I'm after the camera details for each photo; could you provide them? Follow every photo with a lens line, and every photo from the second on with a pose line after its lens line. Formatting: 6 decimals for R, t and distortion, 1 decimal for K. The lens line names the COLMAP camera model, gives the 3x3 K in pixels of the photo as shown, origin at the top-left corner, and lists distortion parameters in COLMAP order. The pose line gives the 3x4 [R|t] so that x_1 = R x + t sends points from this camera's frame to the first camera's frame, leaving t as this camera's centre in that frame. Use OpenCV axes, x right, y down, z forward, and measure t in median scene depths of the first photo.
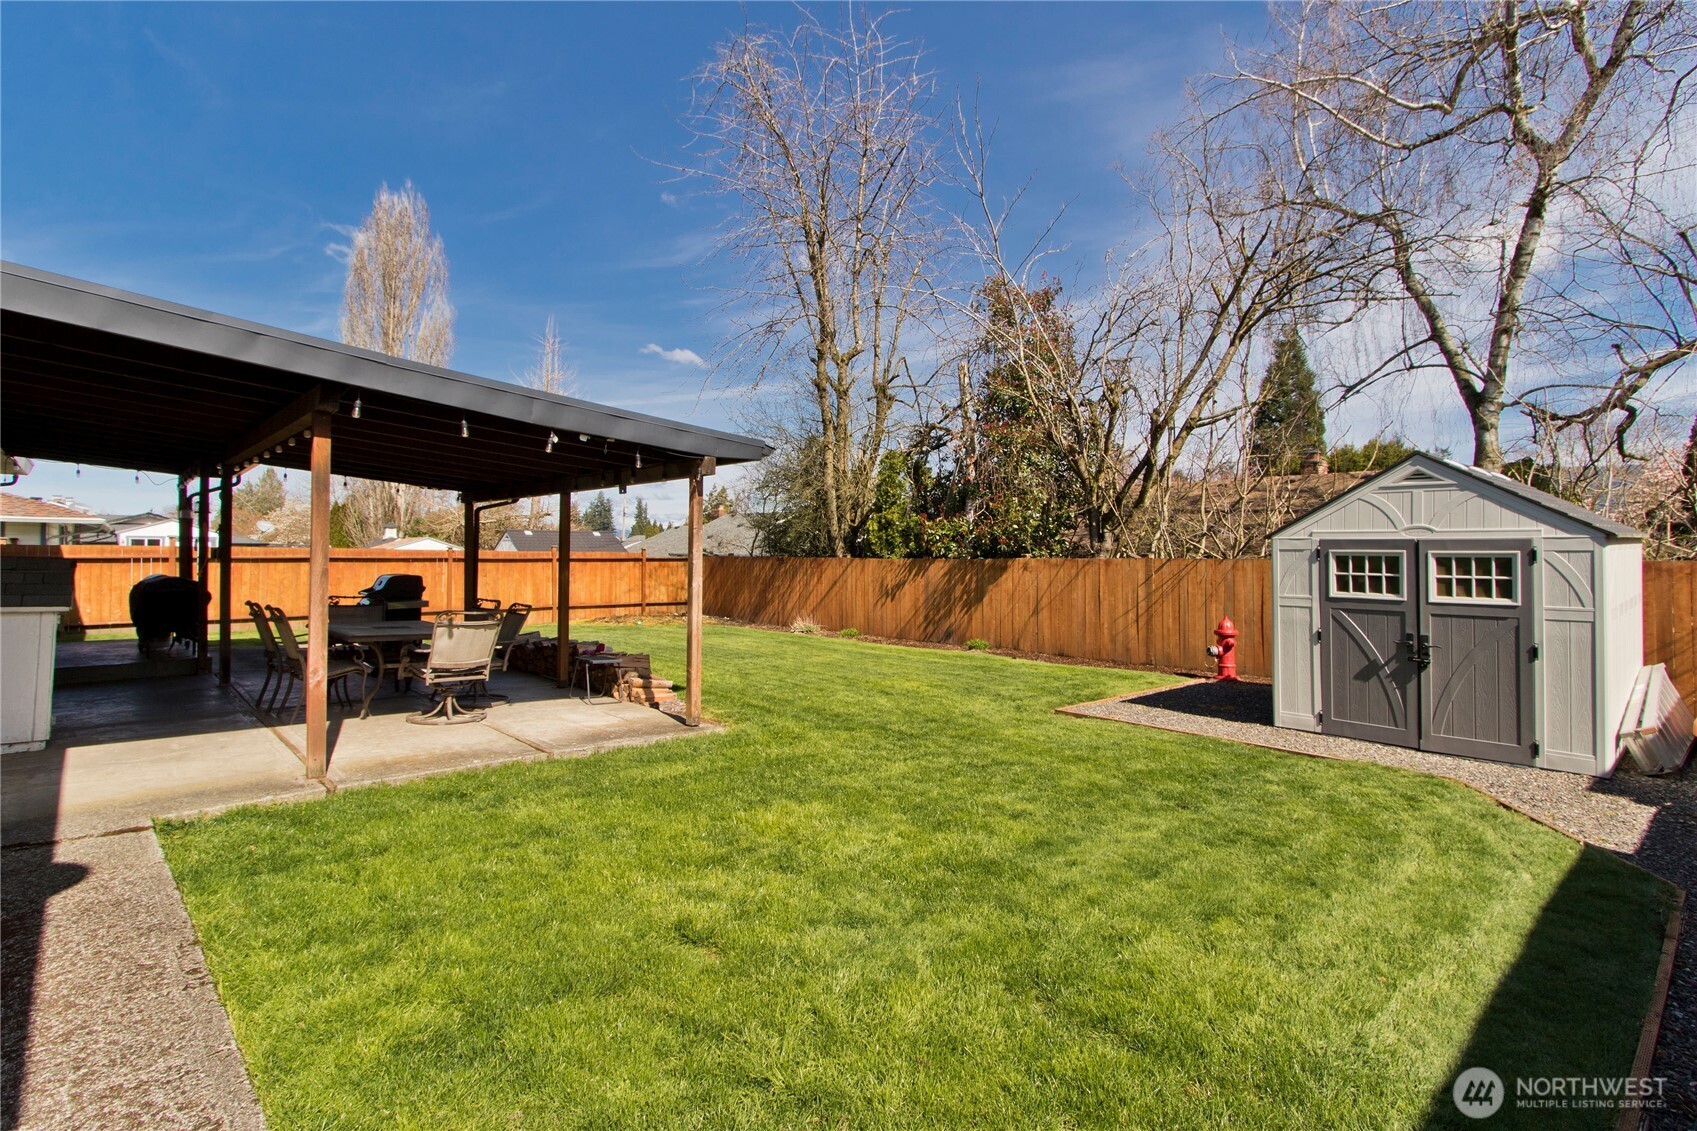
lens RADIAL K [[811.4, 0, 855.7], [0, 811.4, 549.2], [0, 0, 1]] dist [-0.000617, -0.000100]
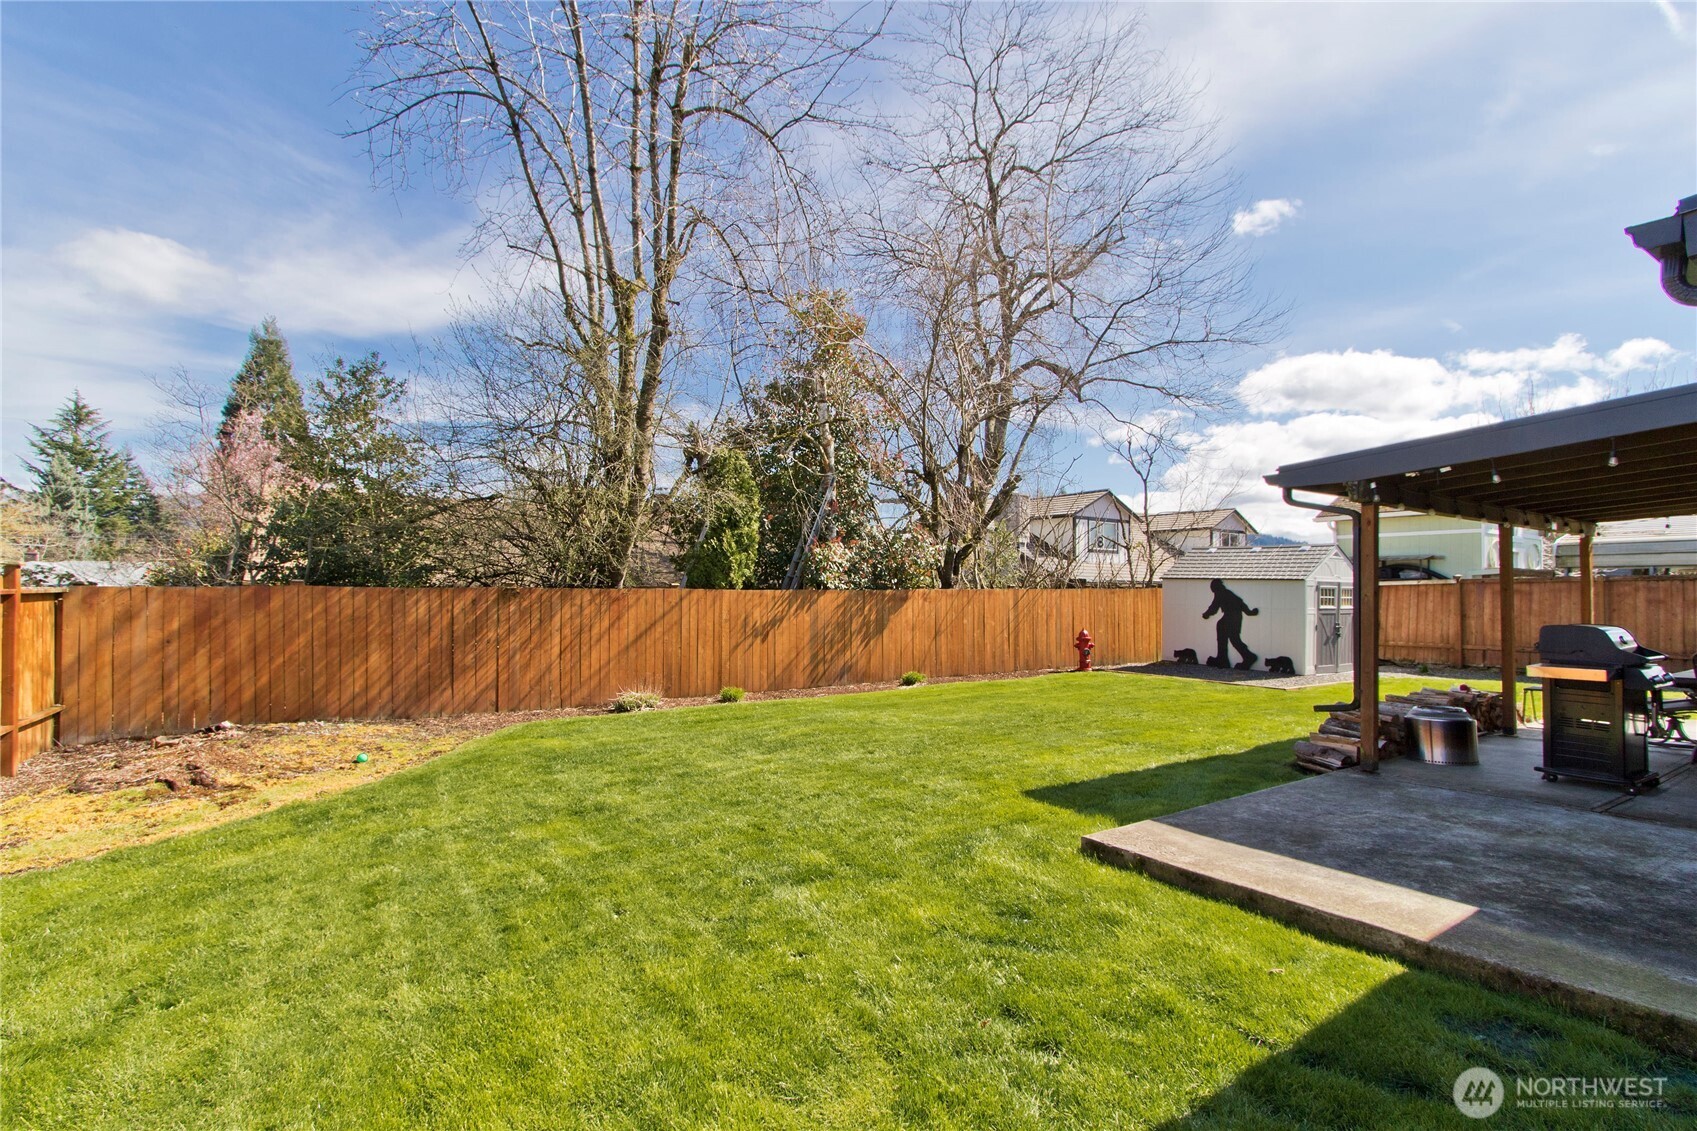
lens RADIAL K [[790.0, 0, 848.5], [0, 790.0, 565.5], [0, 0, 1]] dist [0.000762, 0.000242]
pose [[0.131465, 0.023726, 0.991037, -1.009133], [-0.015088, 0.999646, -0.021930, 0.007607], [-0.991206, -0.012070, 0.131777, 1.216356]]
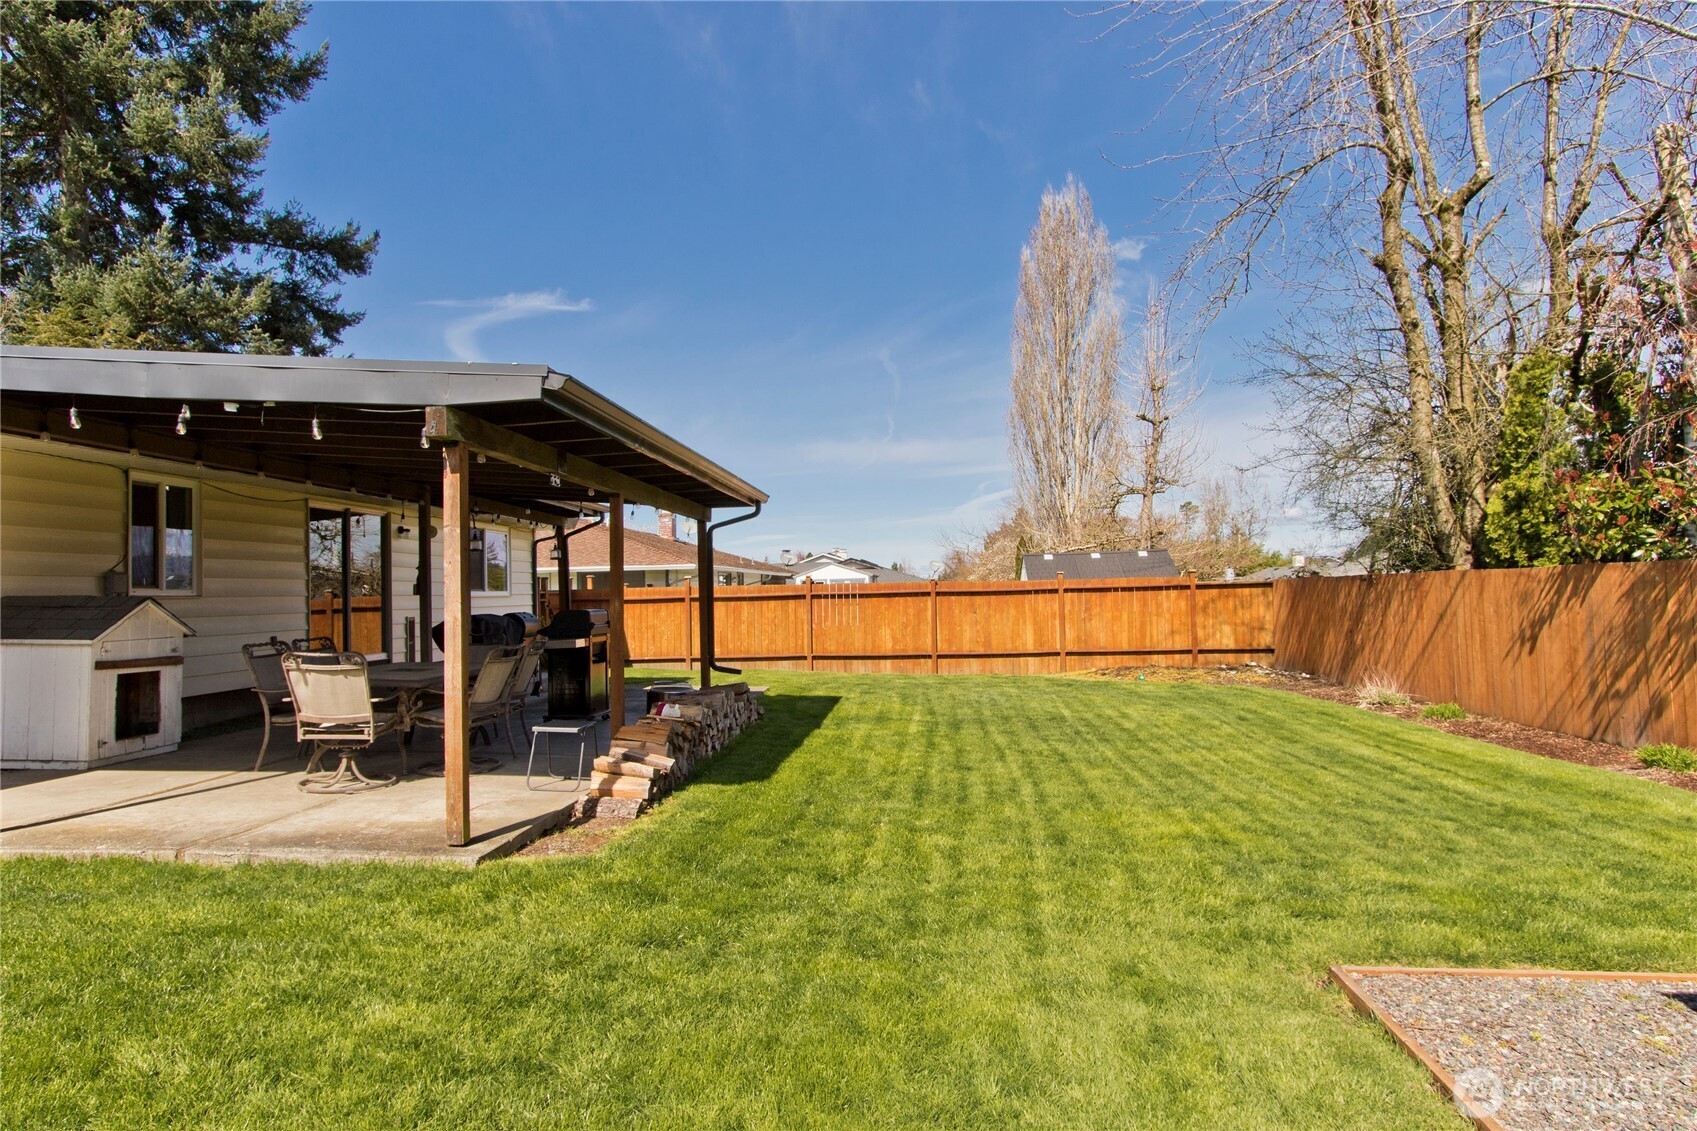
lens RADIAL K [[981.8, 0, 848.5], [0, 981.8, 565.5], [0, 0, 1]] dist [0.006958, -0.000261]
pose [[0.659777, -0.047358, -0.749968, 0.330394], [0.034347, 0.998870, -0.032858, 0.023627], [0.750676, -0.004080, 0.660658, 0.426990]]
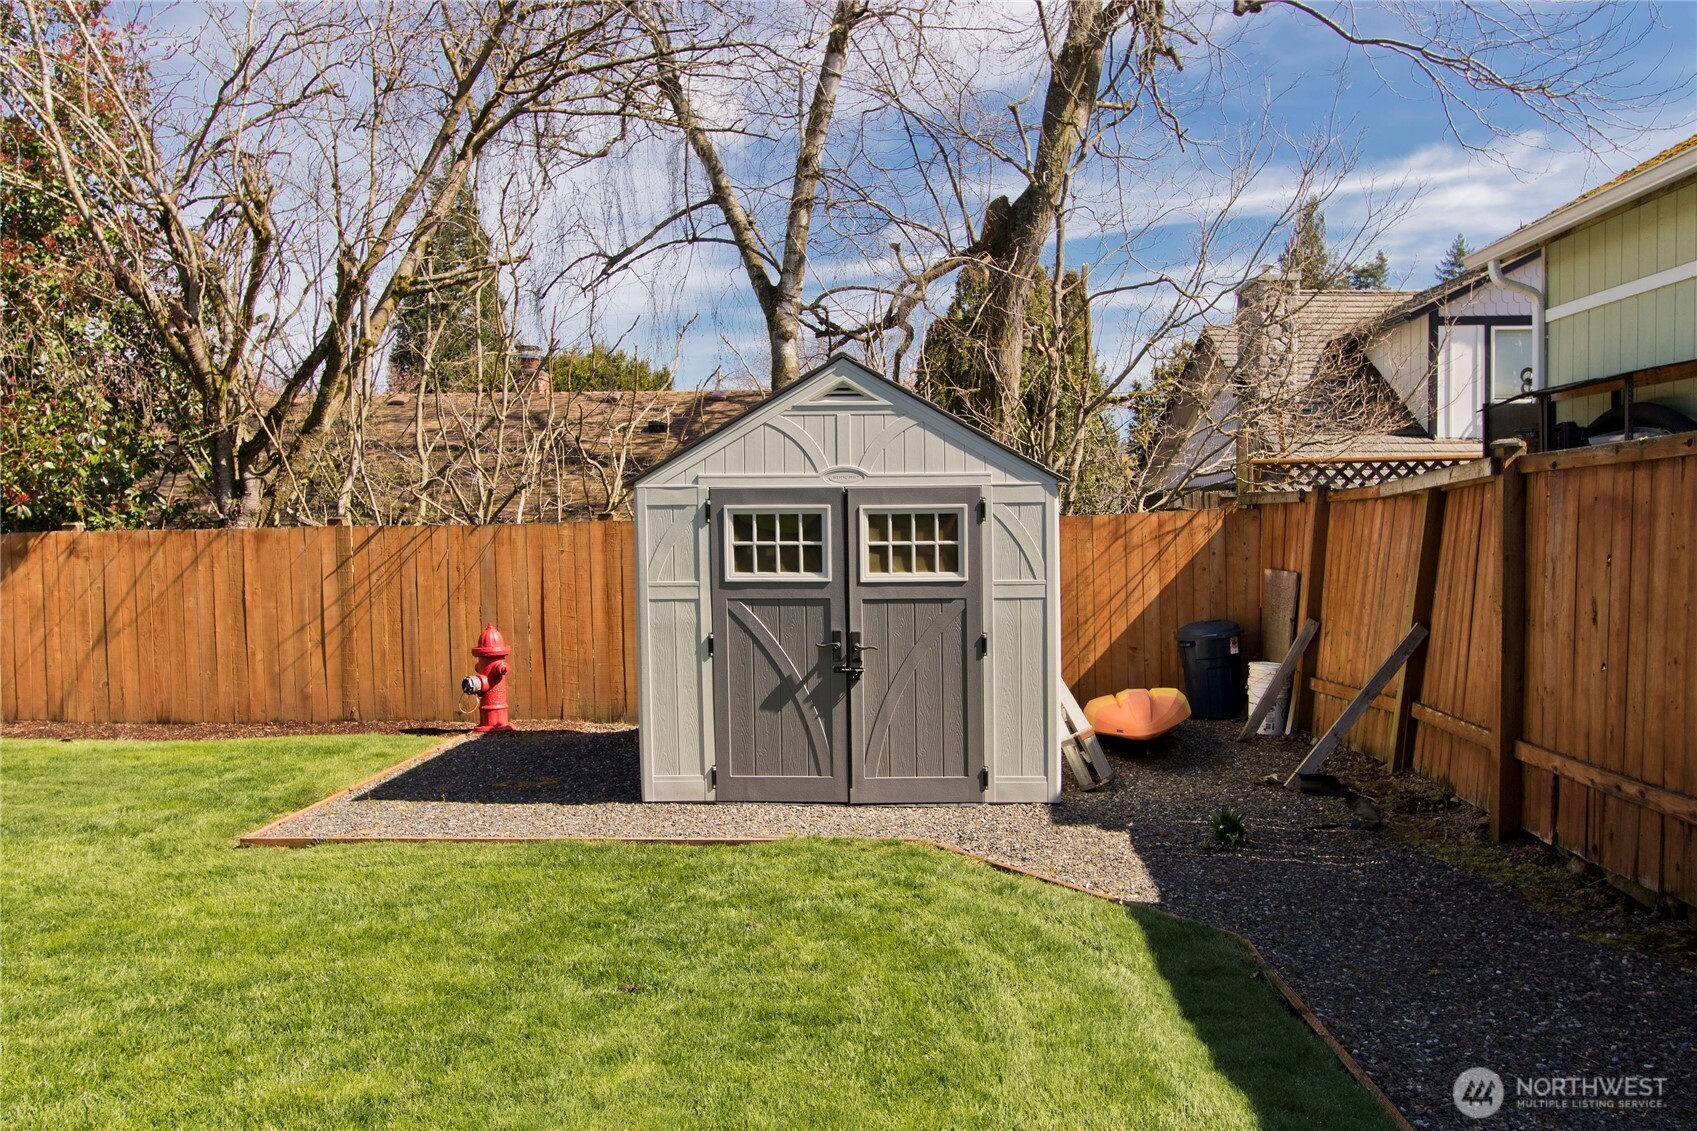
lens RADIAL K [[1357.0, 0, 848.5], [0, 1357.0, 565.5], [0, 0, 1]] dist [0.007496, -0.000291]
pose [[0.703264, -0.038312, 0.709896, -0.053024], [0.010964, 0.999013, 0.043053, 0.001969], [-0.710845, -0.022494, 0.702989, 0.129623]]
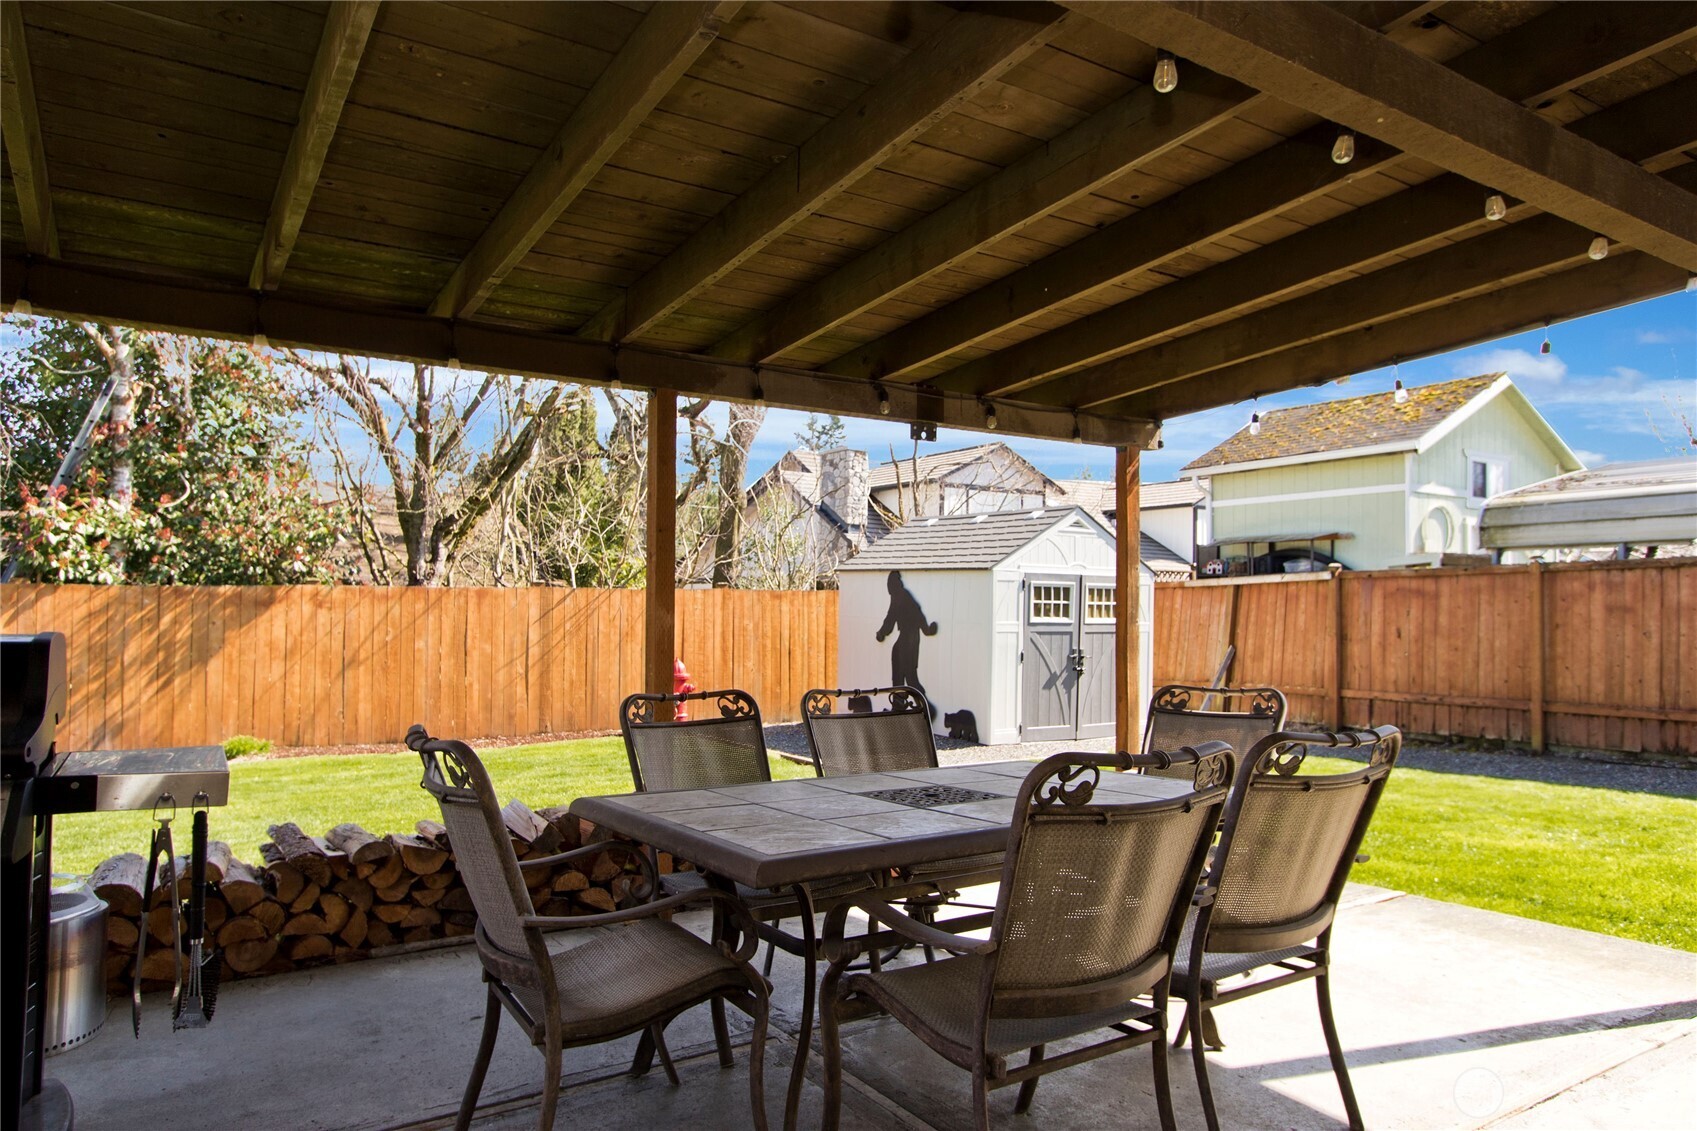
lens RADIAL K [[1095.3, 0, 848.5], [0, 1095.3, 565.5], [0, 0, 1]] dist [-0.001165, -0.001198]
pose [[0.167767, 0.030164, 0.985365, -0.625966], [-0.015571, 0.999488, -0.027945, 0.016451], [-0.985704, -0.010654, 0.168151, 0.626341]]
